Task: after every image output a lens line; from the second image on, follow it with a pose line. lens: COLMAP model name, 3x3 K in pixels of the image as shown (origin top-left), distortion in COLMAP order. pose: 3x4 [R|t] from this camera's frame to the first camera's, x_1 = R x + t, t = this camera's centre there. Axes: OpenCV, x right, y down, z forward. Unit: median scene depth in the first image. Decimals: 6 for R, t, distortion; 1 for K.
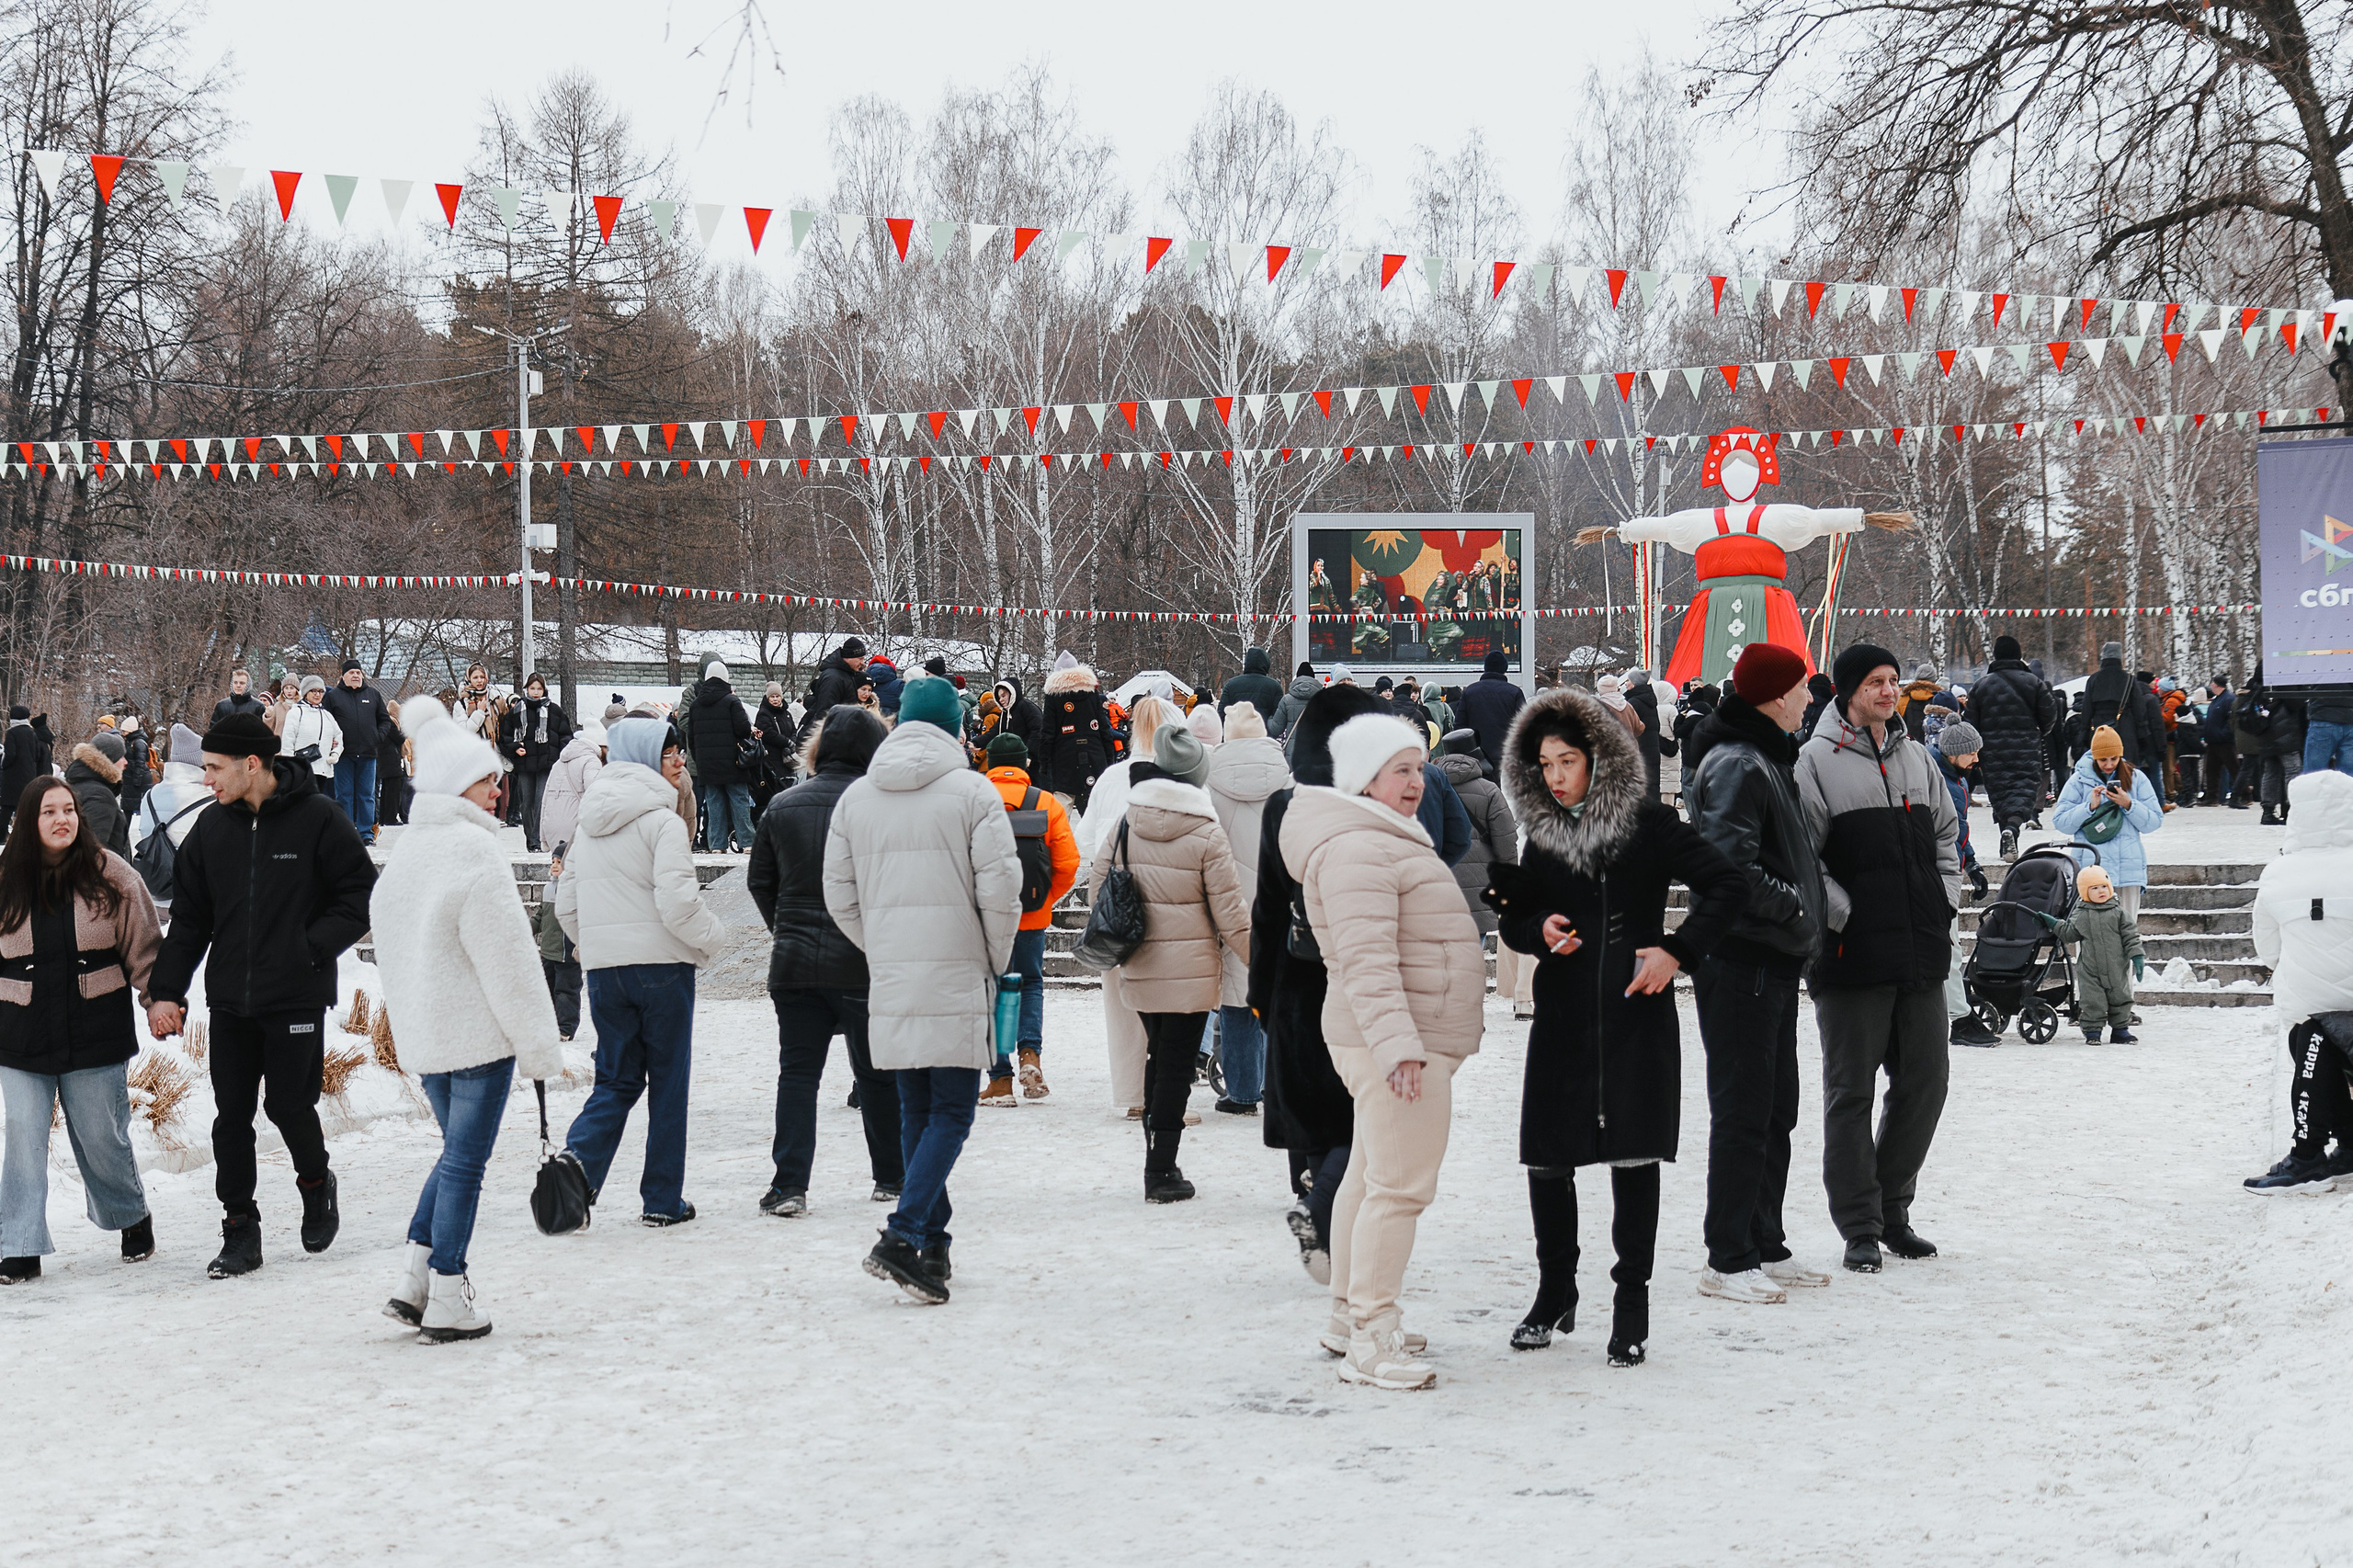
lens RADIAL K [[2916.2, 0, 1181.4], [0, 2916.2, 788.6], [0, 0, 1]] dist [0.041459, 0.000000]
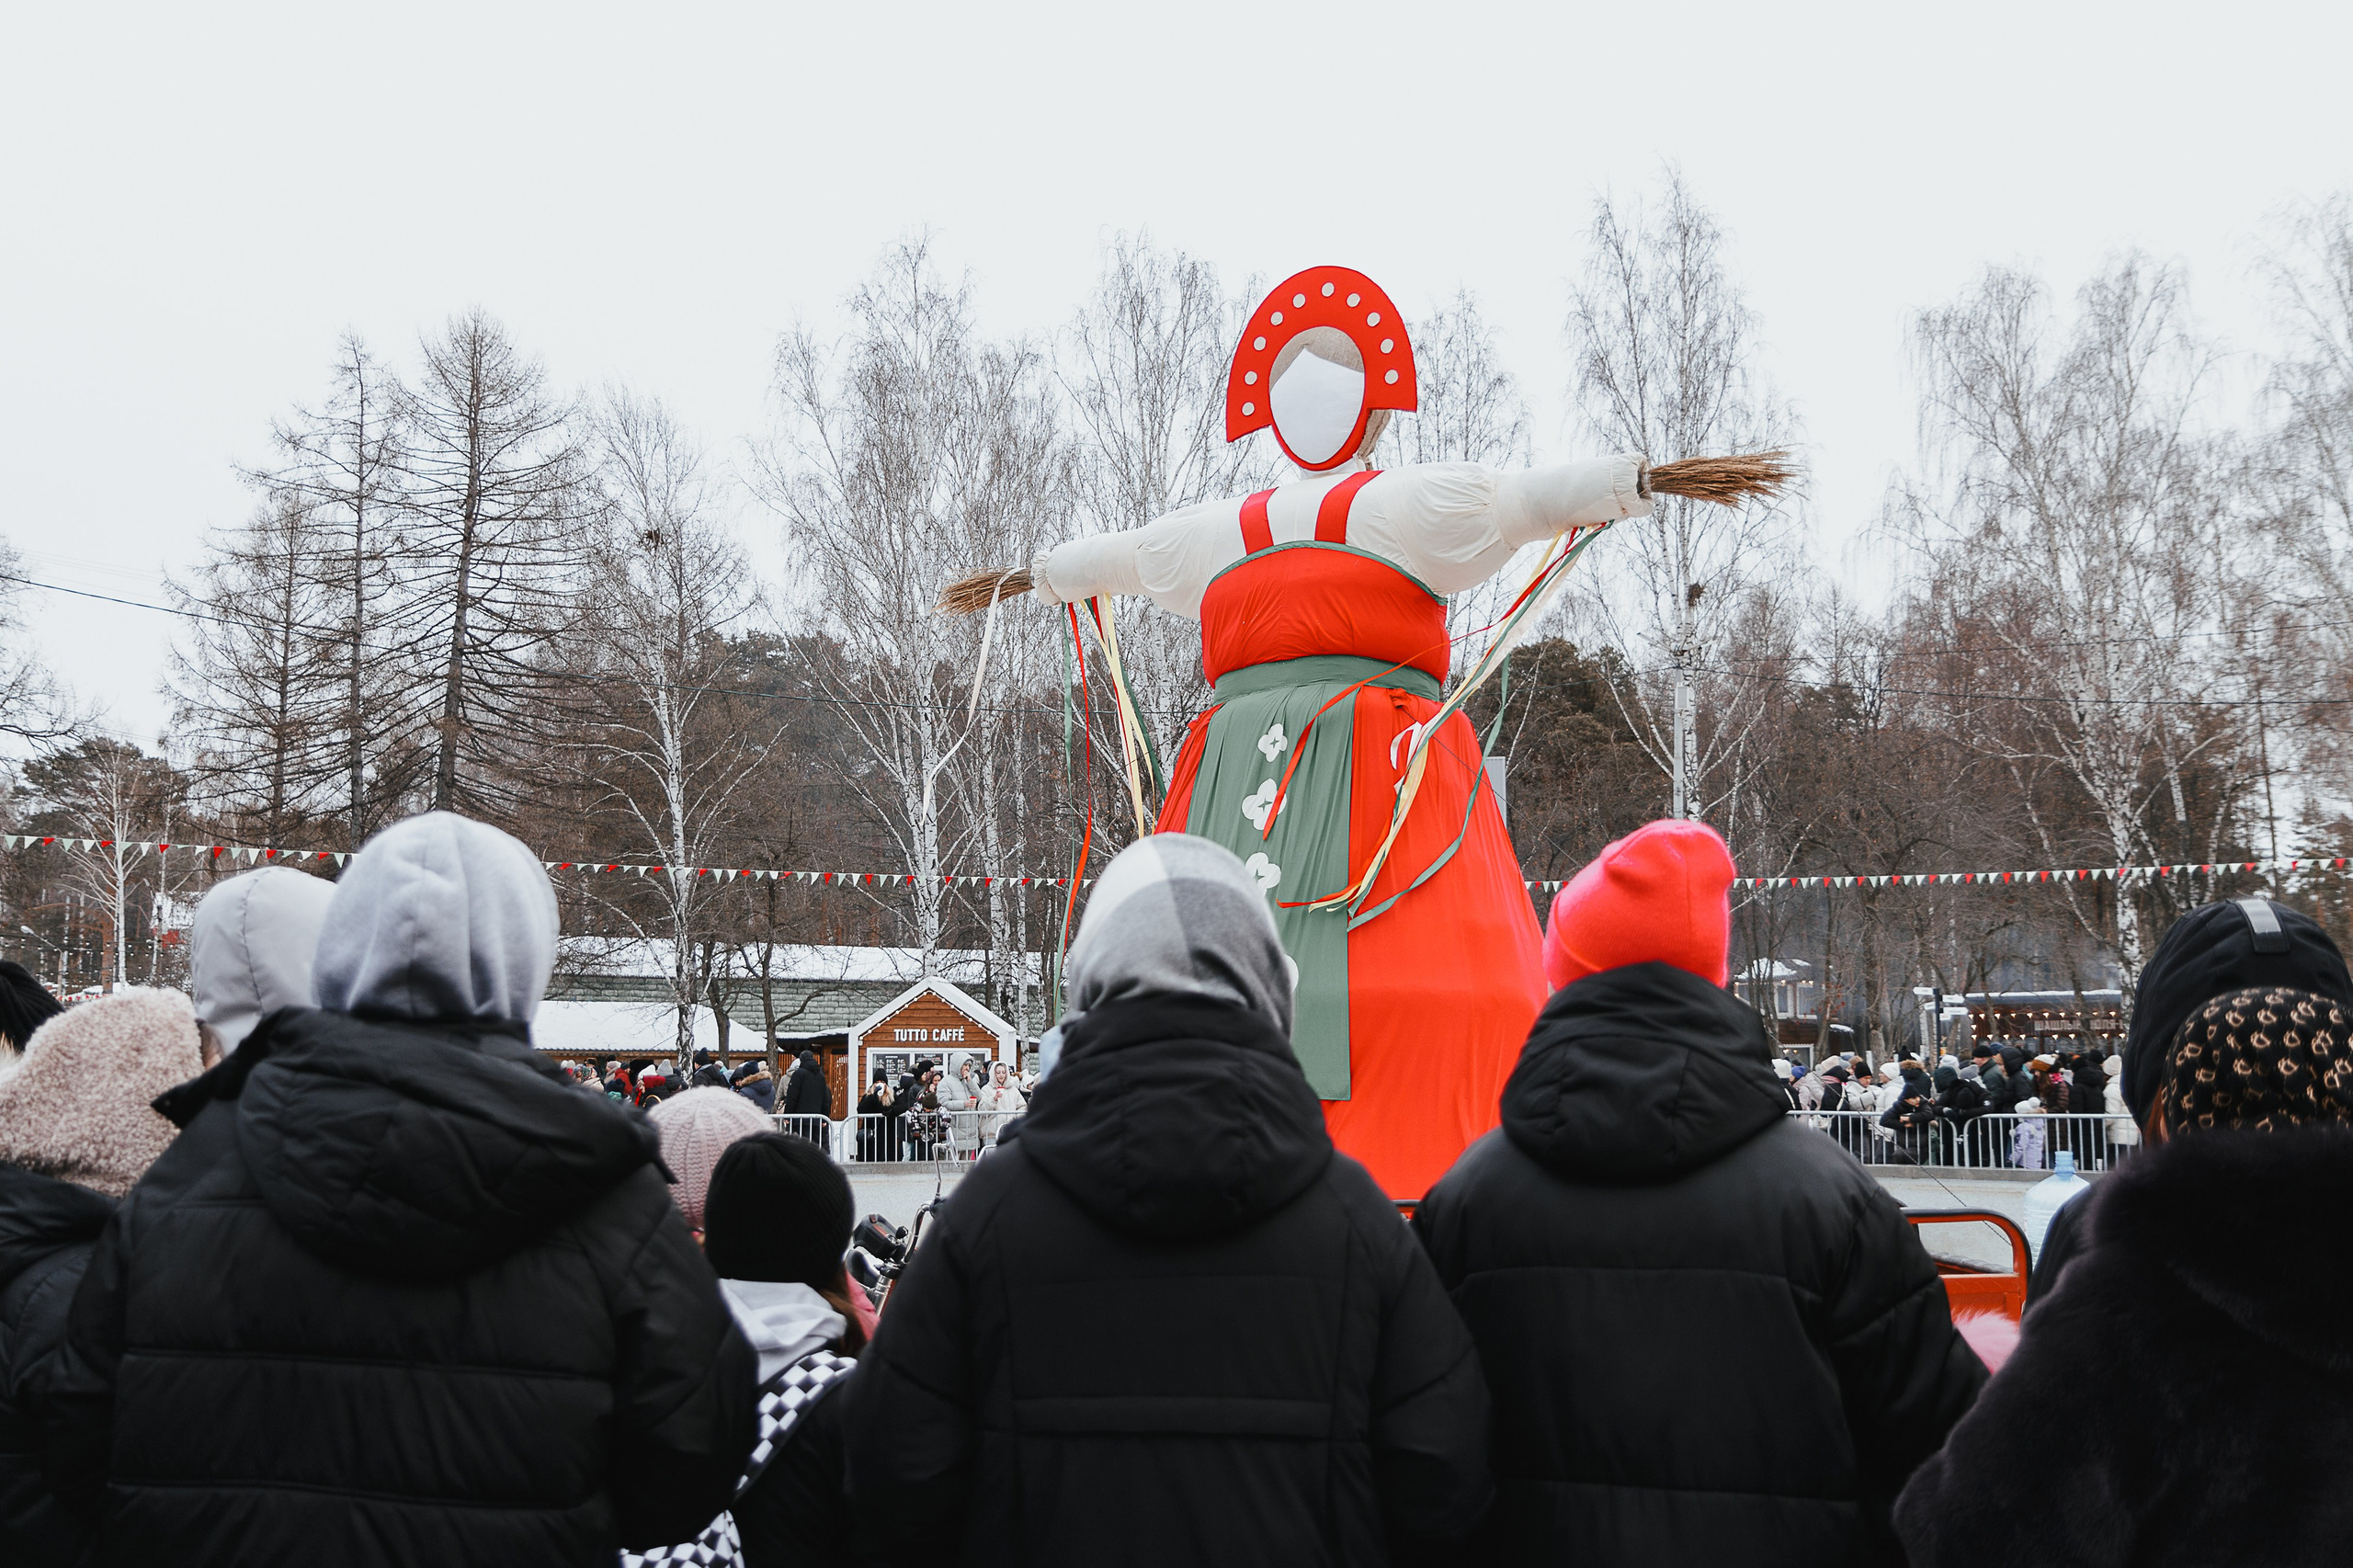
lens RADIAL K [[2349.1, 0, 1172.3], [0, 2349.1, 759.8], [0, 0, 1]] dist [0.048675, 0.000000]
pose [[0.988761, -0.024730, -0.147444, 0.115634], [0.004046, 0.990290, -0.138961, -0.011853], [0.149449, 0.136802, 0.979260, 0.385264]]
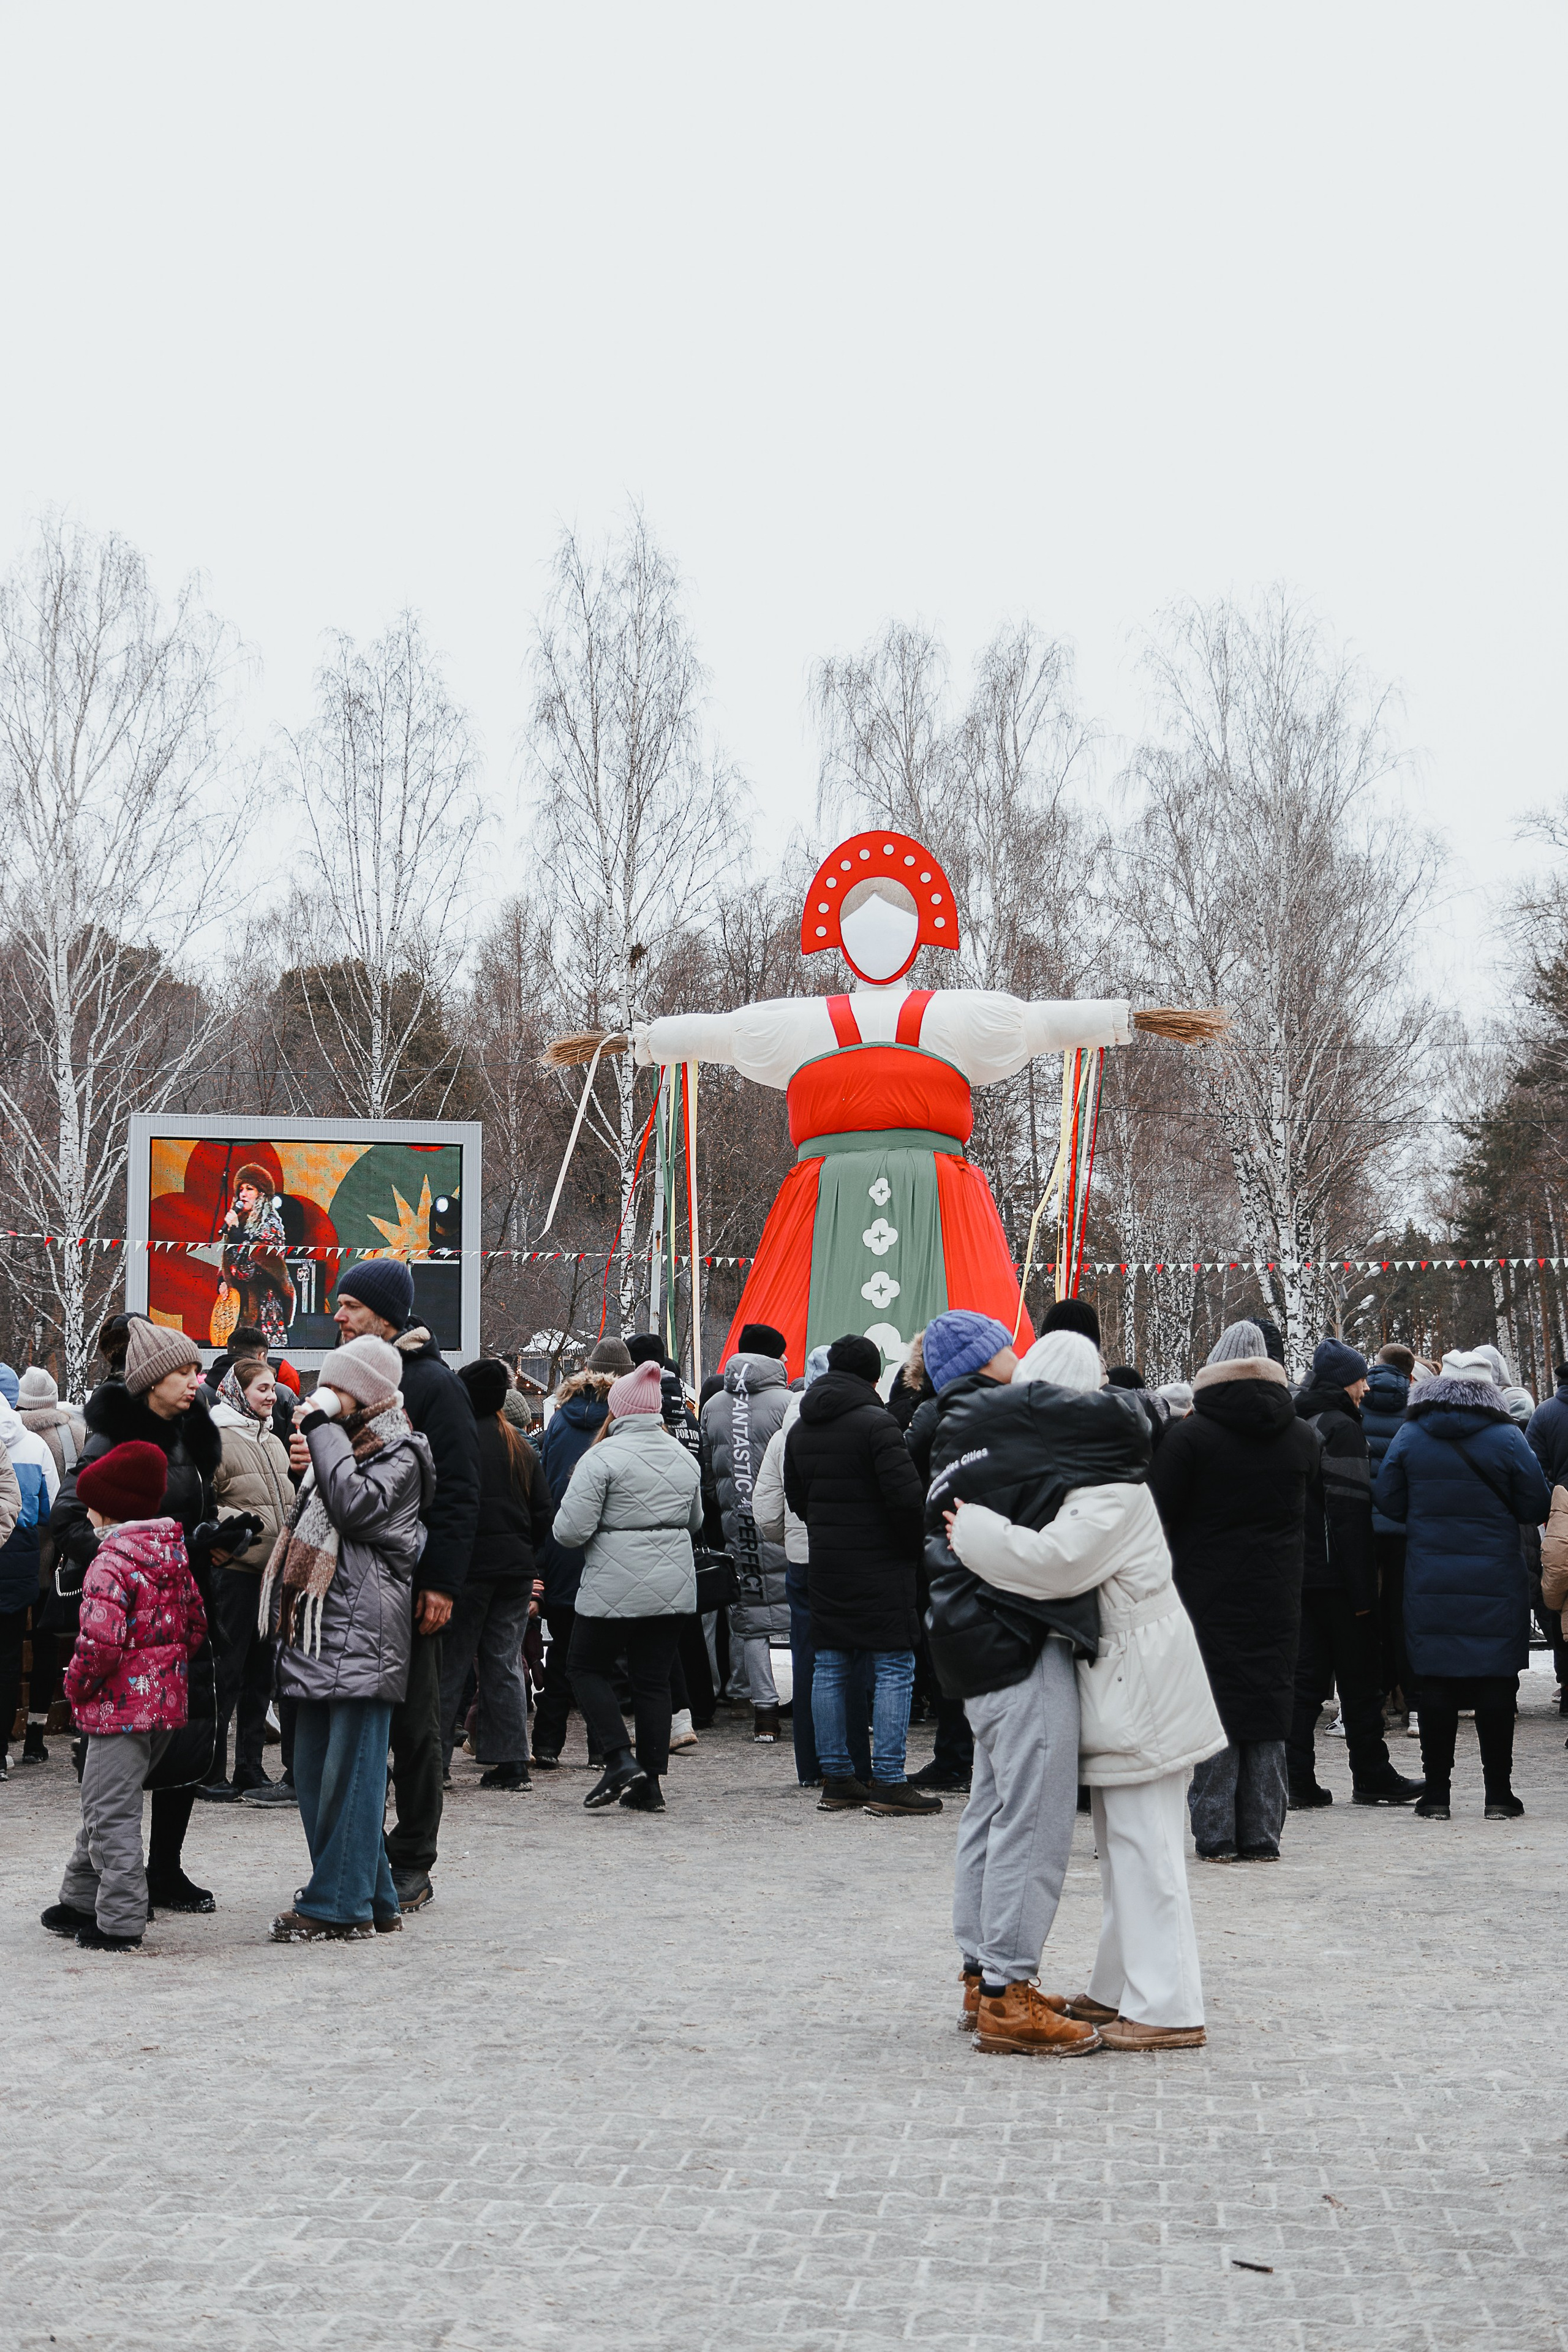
lens RADIAL K [[2915.0, 0, 780.0], [0, 2915.0, 1197.2], [0, 0, 1]] dist [0.041459, 0.000000]
pose [[0.976581, 0.021673, 0.214057, 0.038581], [-0.000796, 0.995271, -0.097136, -0.008276], [-0.215150, 0.094690, 0.971980, 0.287033]]
